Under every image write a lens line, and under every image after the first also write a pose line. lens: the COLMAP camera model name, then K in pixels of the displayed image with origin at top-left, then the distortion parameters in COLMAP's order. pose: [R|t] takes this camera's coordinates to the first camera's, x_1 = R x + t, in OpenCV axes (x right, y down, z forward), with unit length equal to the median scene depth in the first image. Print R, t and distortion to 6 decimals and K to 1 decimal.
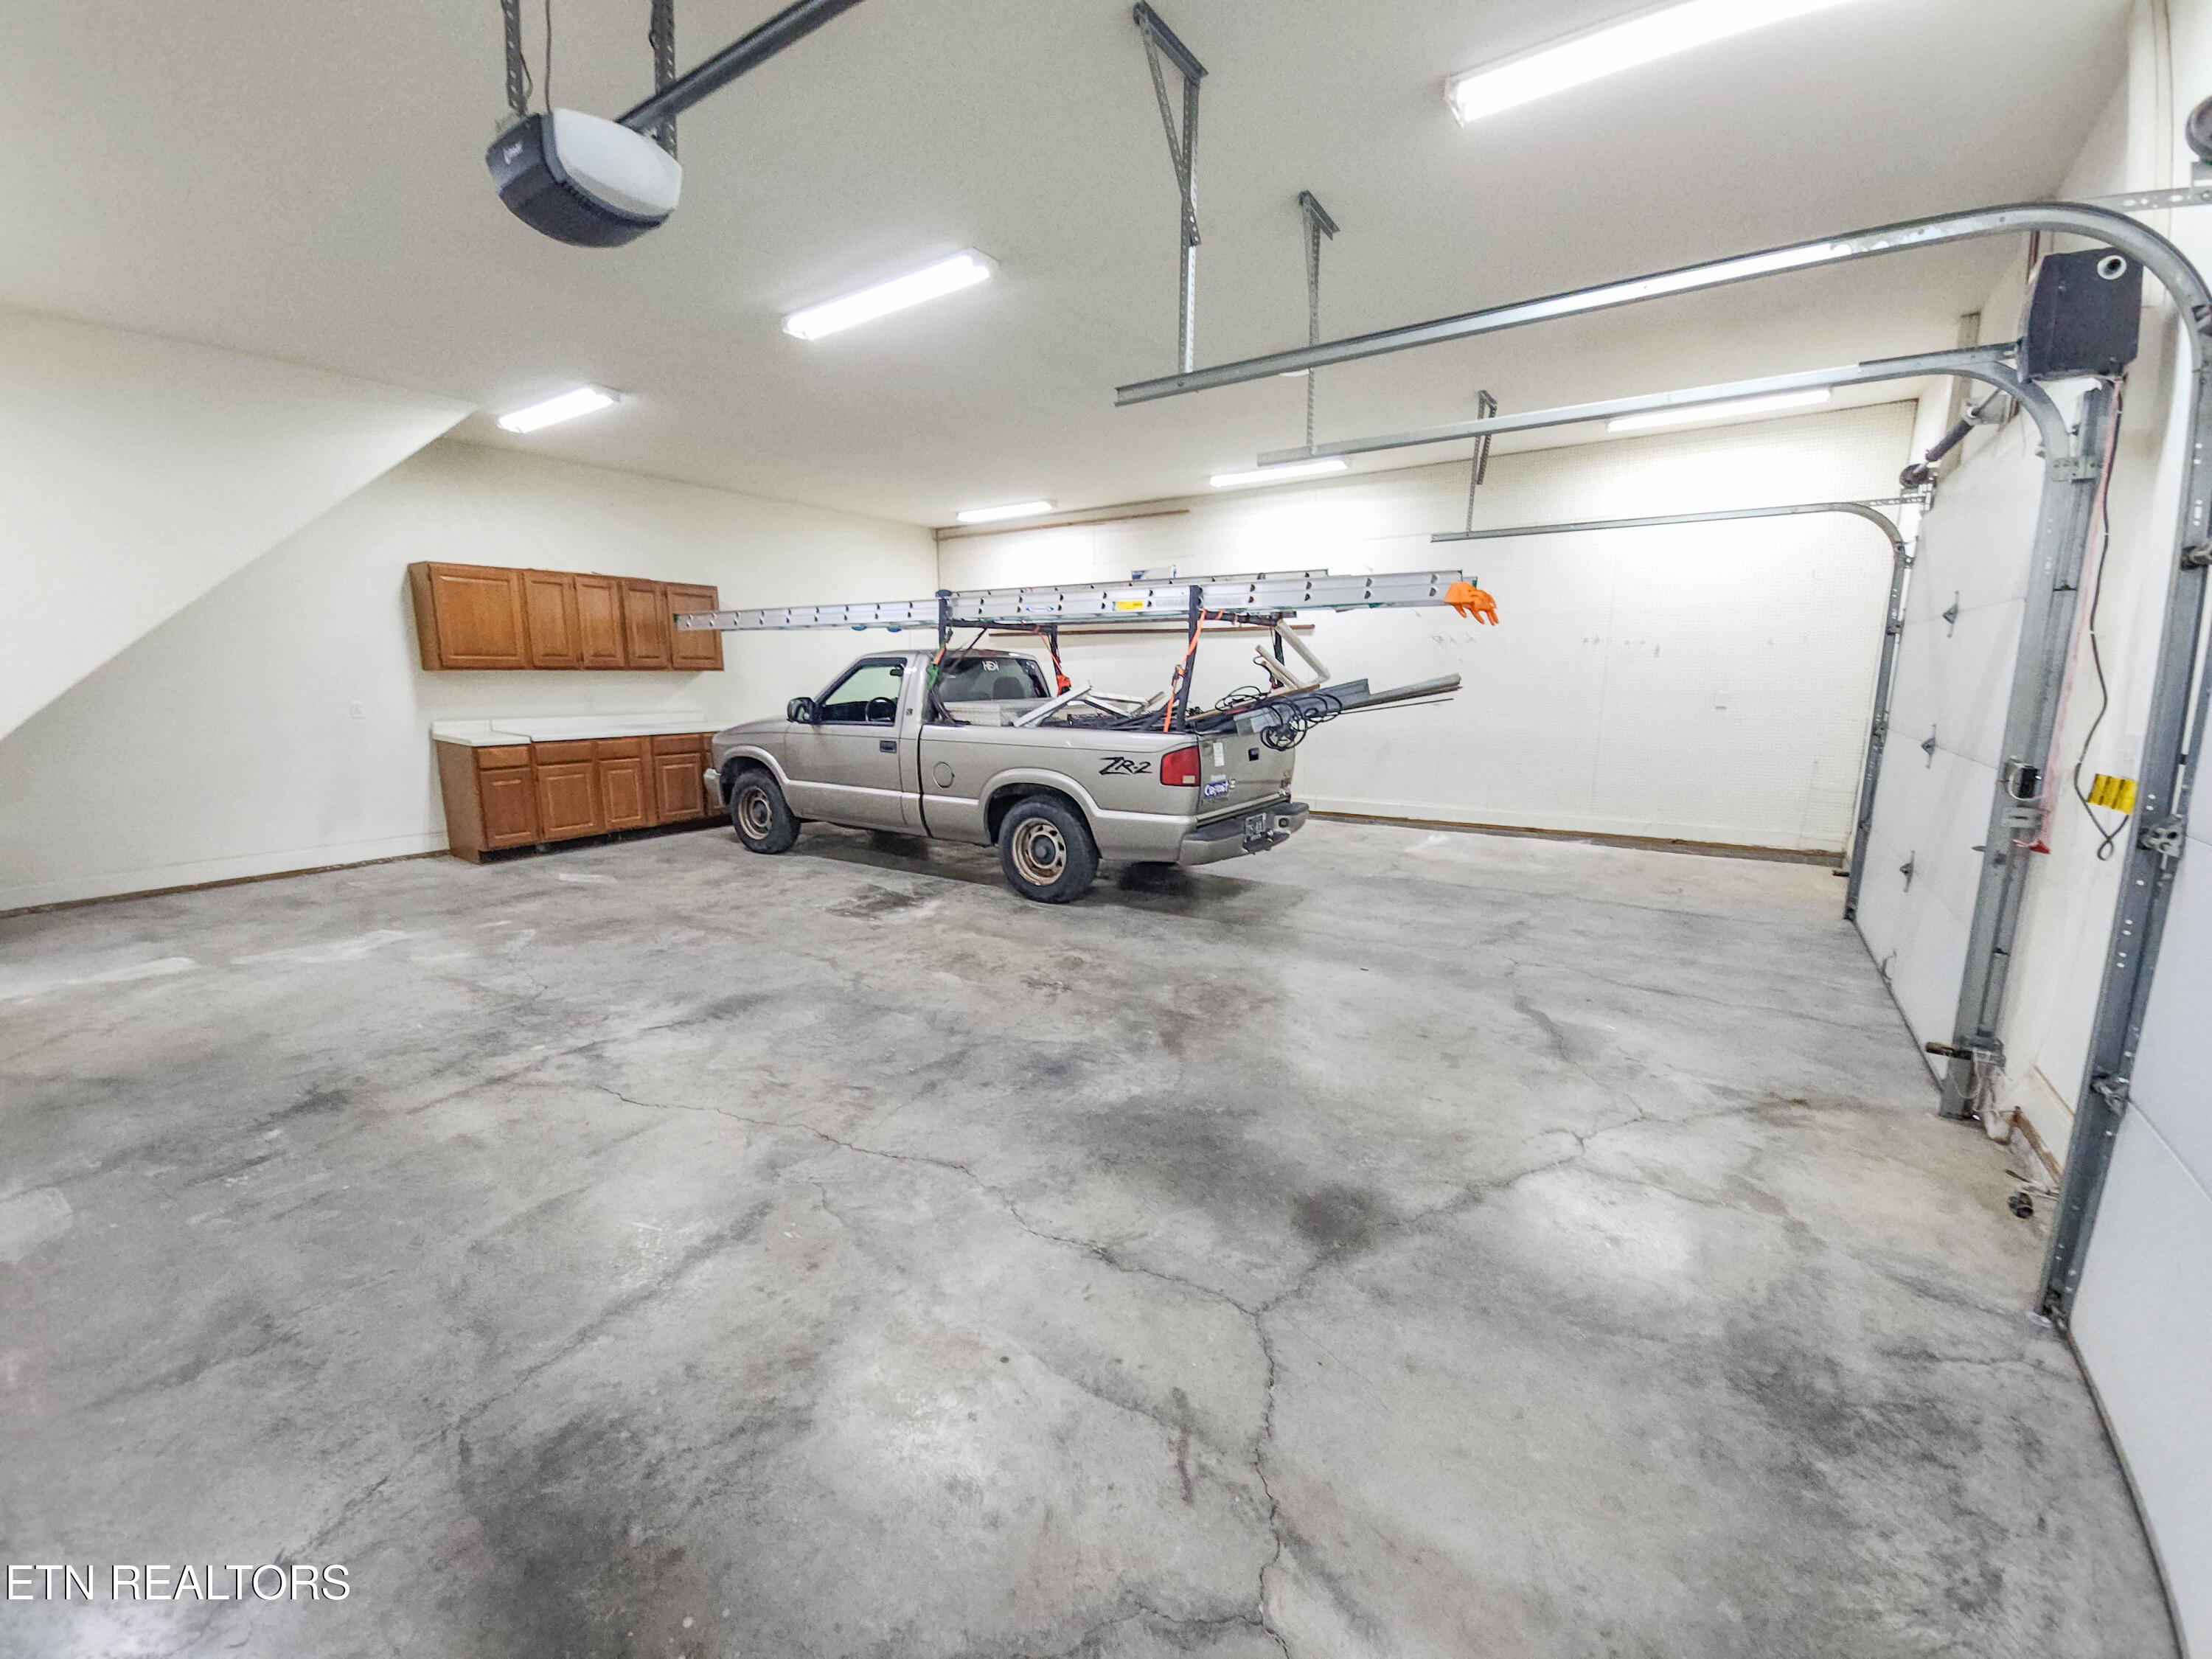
lens RADIAL K [[907.3, 0, 1092.2], [0, 907.3, 827.4], [0, 0, 1]] dist [0.003683, -0.000578]
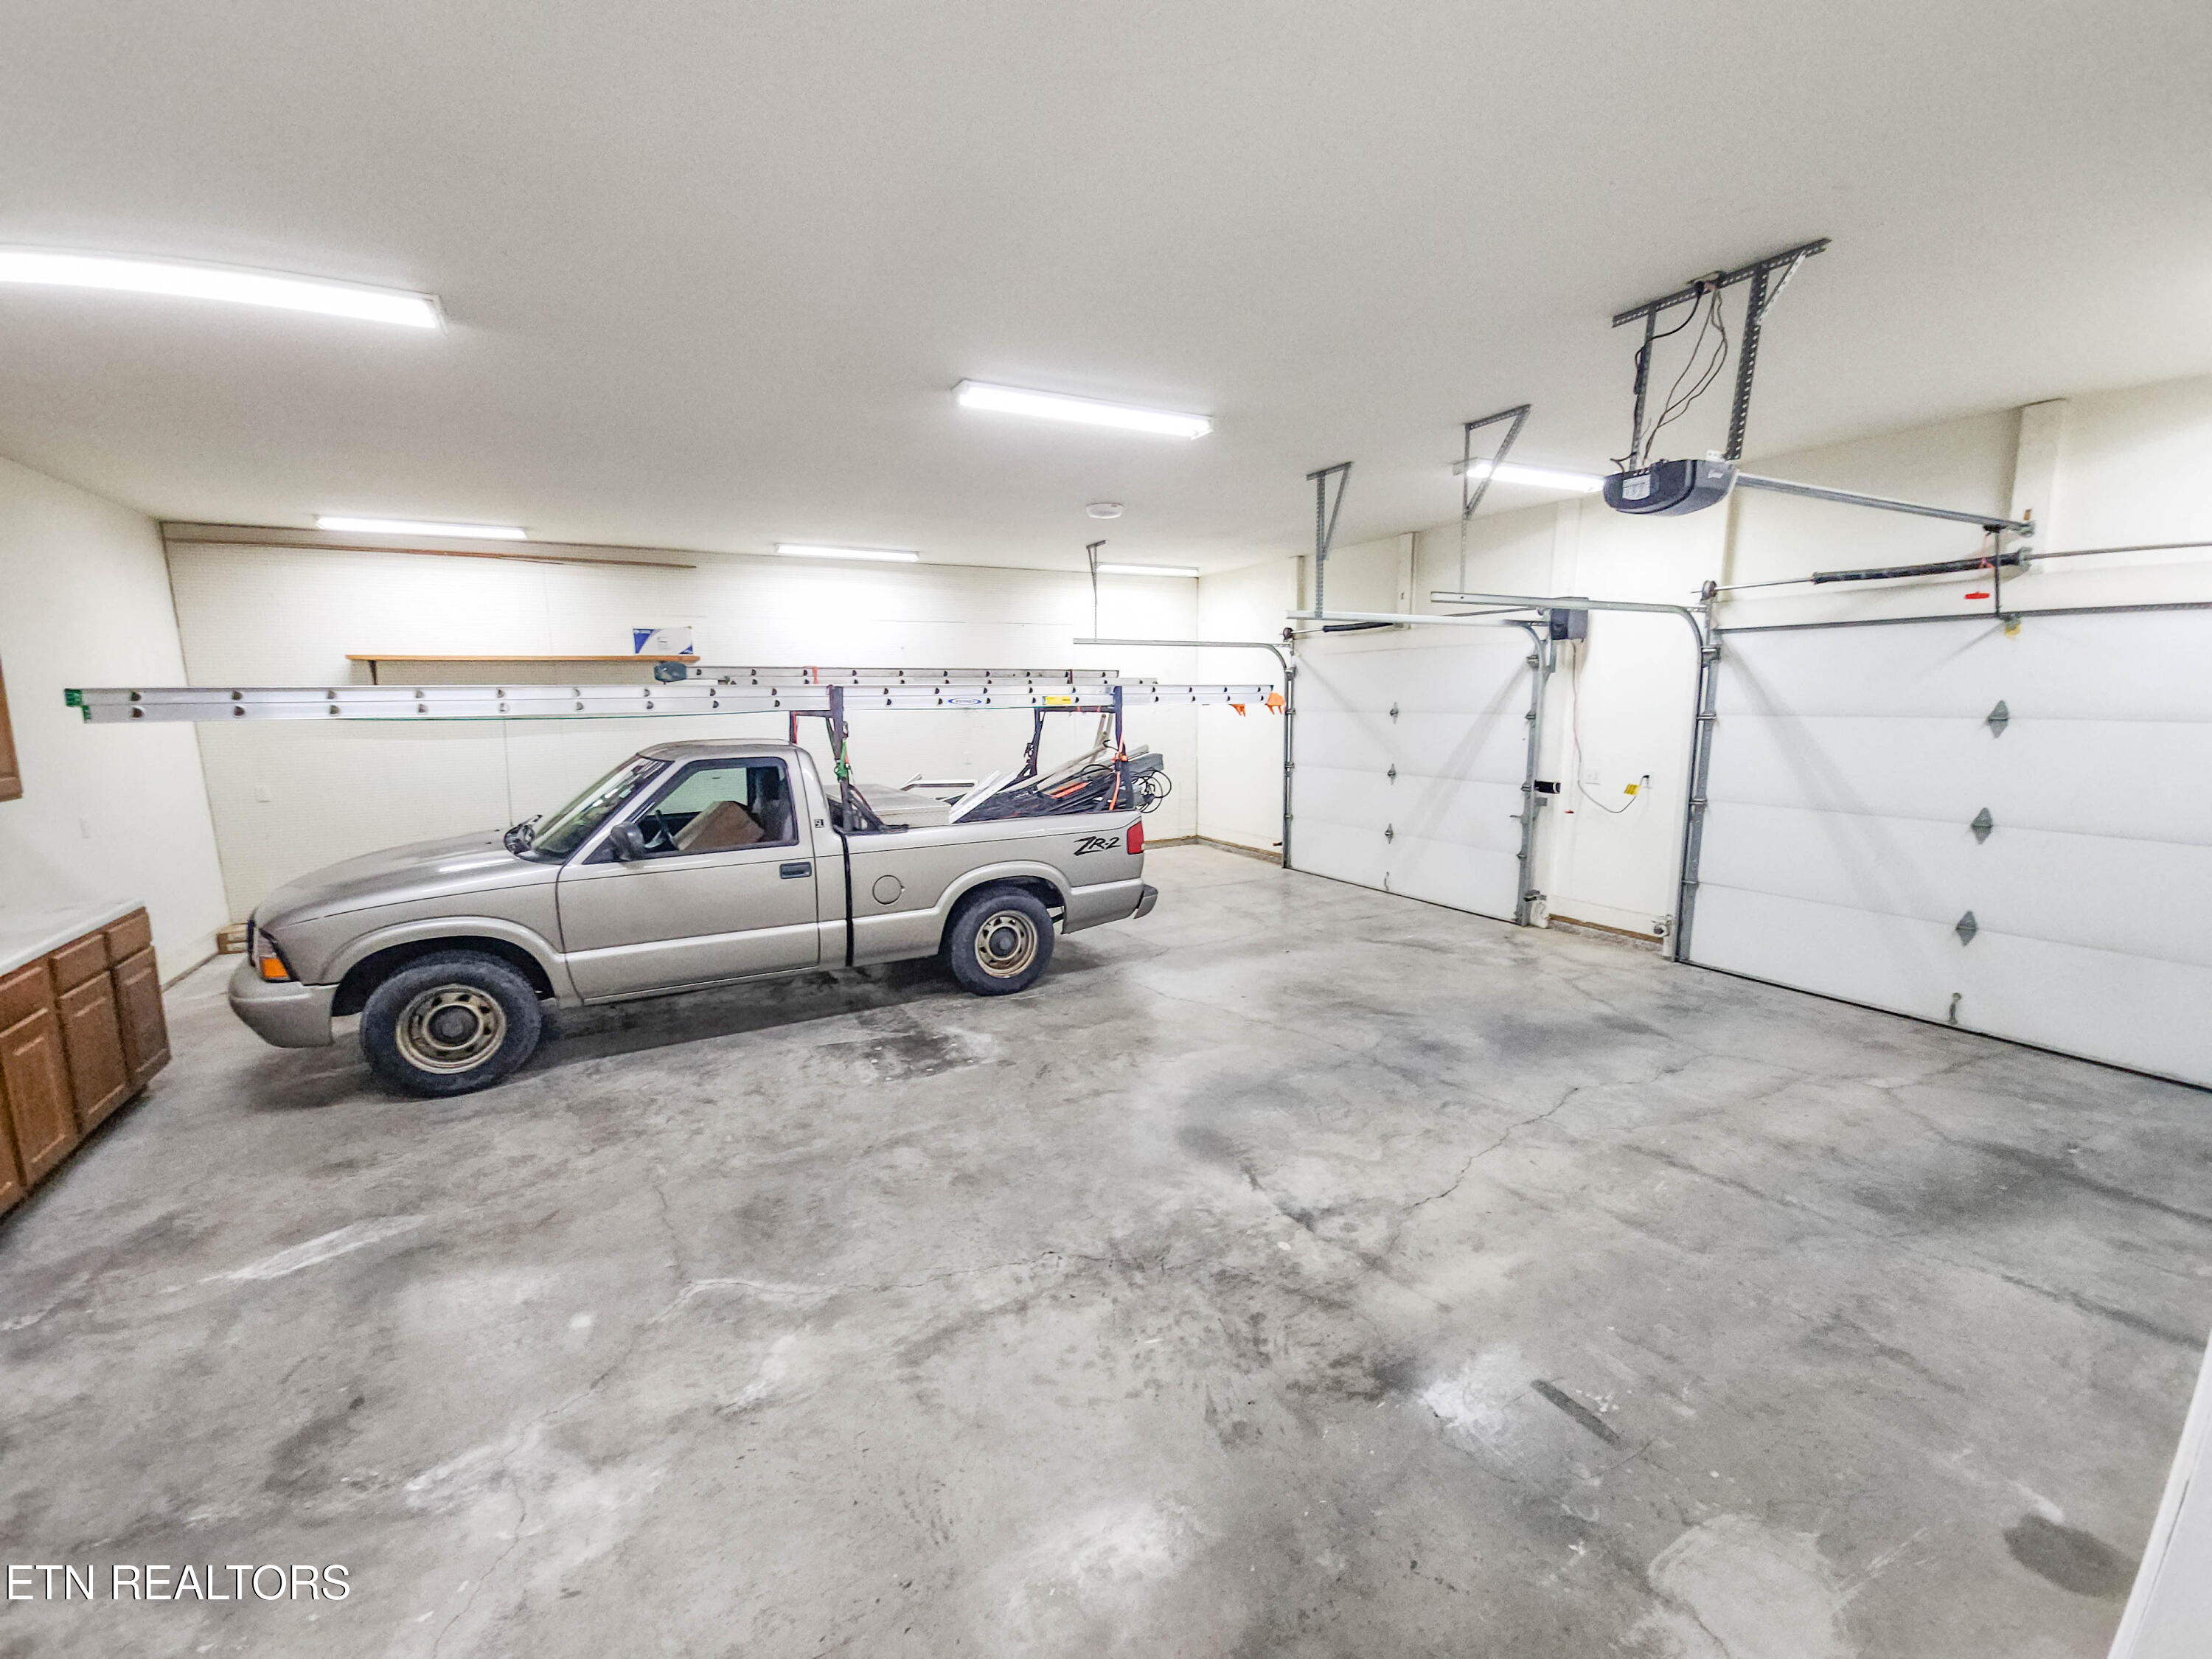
lens RADIAL K [[907.3, 0, 1084.6], [0, 907.3, 832.3], [0, 0, 1]] dist [0.003683, -0.000578]
pose [[0.455716, -0.135456, 0.879758, -1.215142], [0.162651, 0.984385, 0.067312, -0.203593], [-0.875139, 0.112419, 0.470632, 0.617889]]
